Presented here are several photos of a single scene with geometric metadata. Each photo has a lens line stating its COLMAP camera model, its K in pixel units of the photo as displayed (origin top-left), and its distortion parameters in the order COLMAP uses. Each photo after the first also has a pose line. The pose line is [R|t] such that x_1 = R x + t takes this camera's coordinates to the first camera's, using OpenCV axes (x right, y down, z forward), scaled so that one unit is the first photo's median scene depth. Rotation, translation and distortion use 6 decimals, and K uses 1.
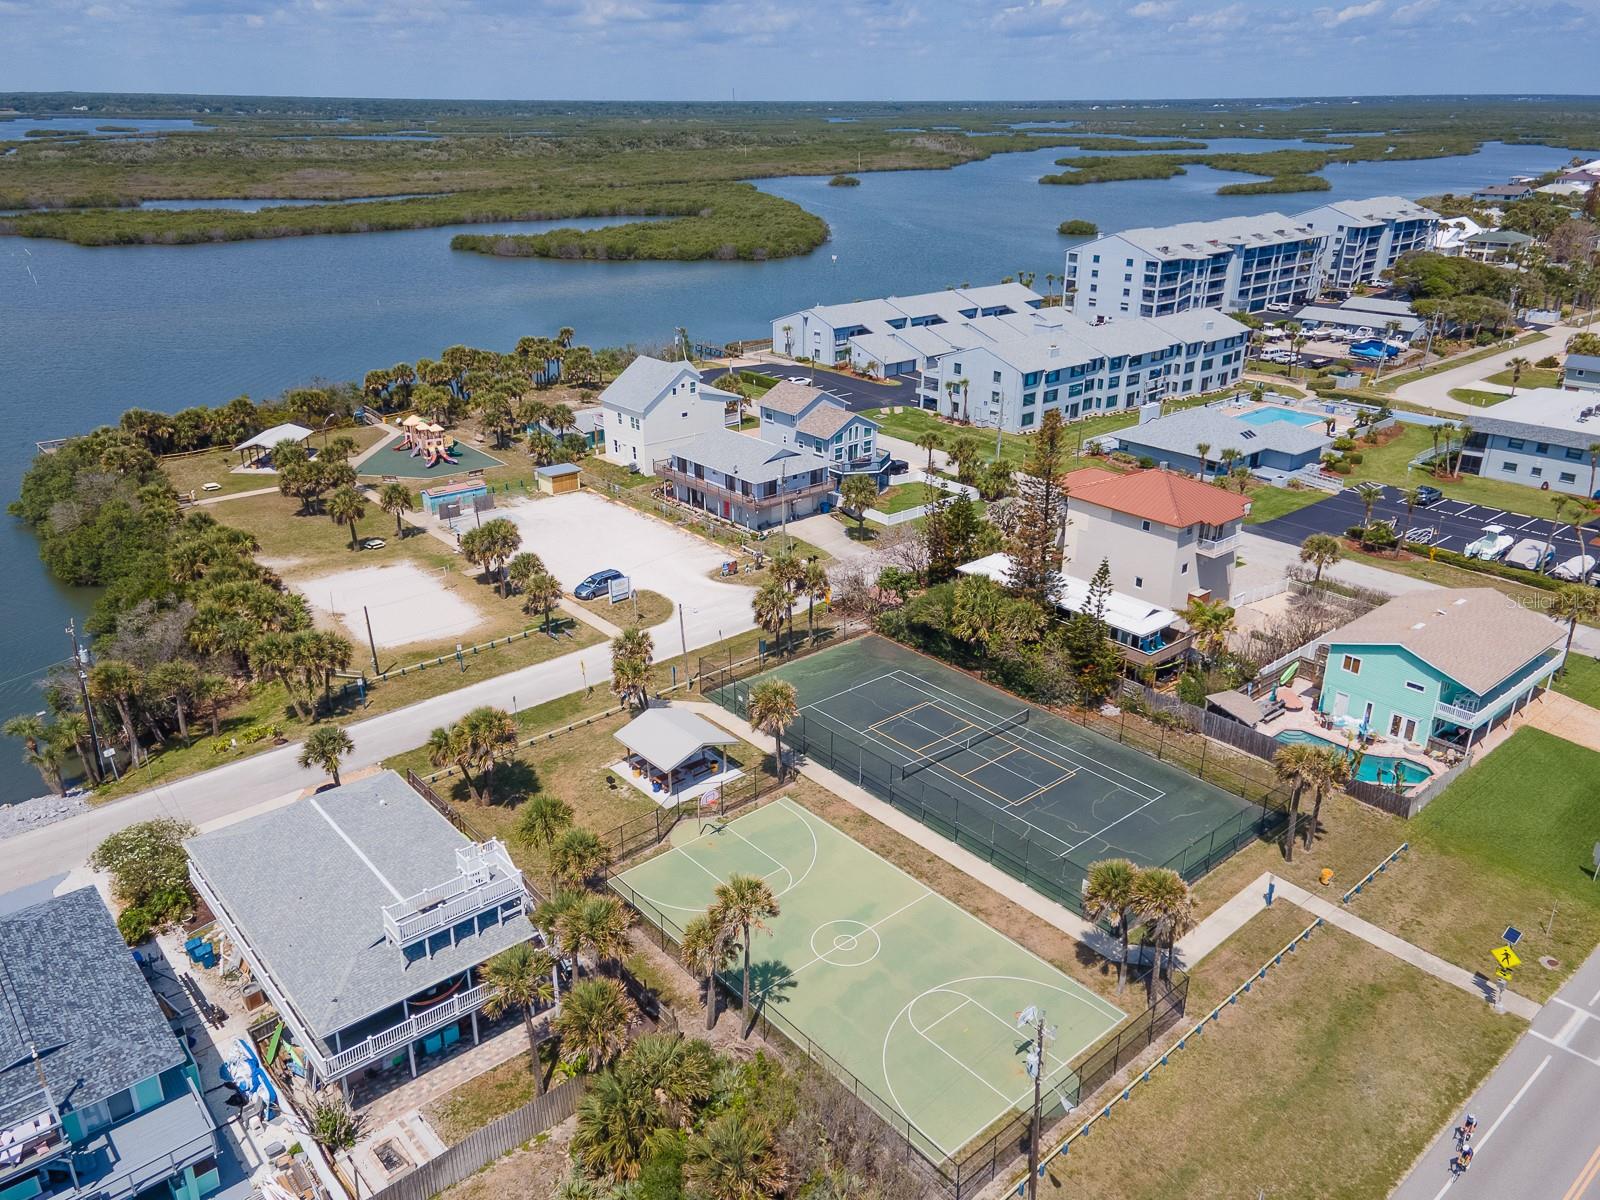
lens RADIAL K [[924.0, 0, 800.0], [0, 924.0, 600.0], [0, 0, 1]] dist [0.004148, 0.001323]
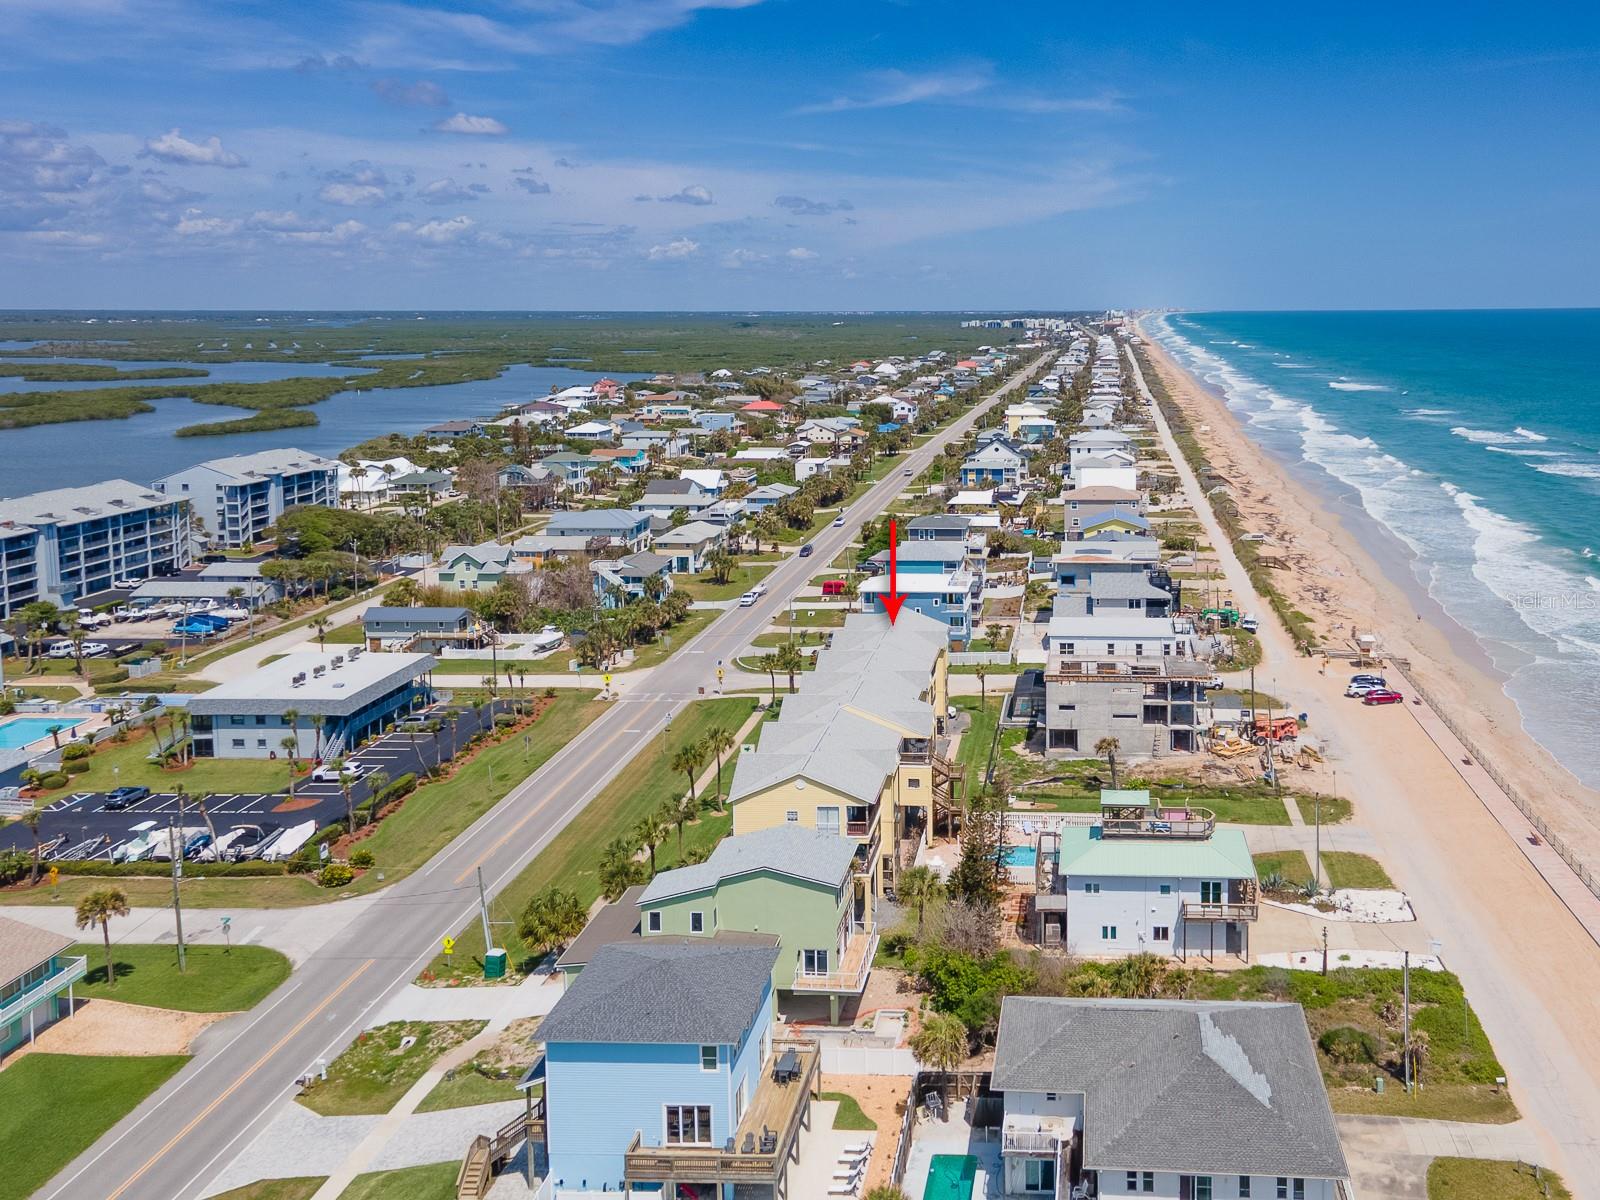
lens RADIAL K [[1189.6, 0, 800.0], [0, 1189.6, 600.0], [0, 0, 1]] dist [0.011173, 0.000131]
pose [[0.742358, -0.138110, 0.655615, 0.243663], [0.293424, 0.946712, -0.132814, 0.035049], [-0.602335, 0.290969, 0.743323, -0.218005]]
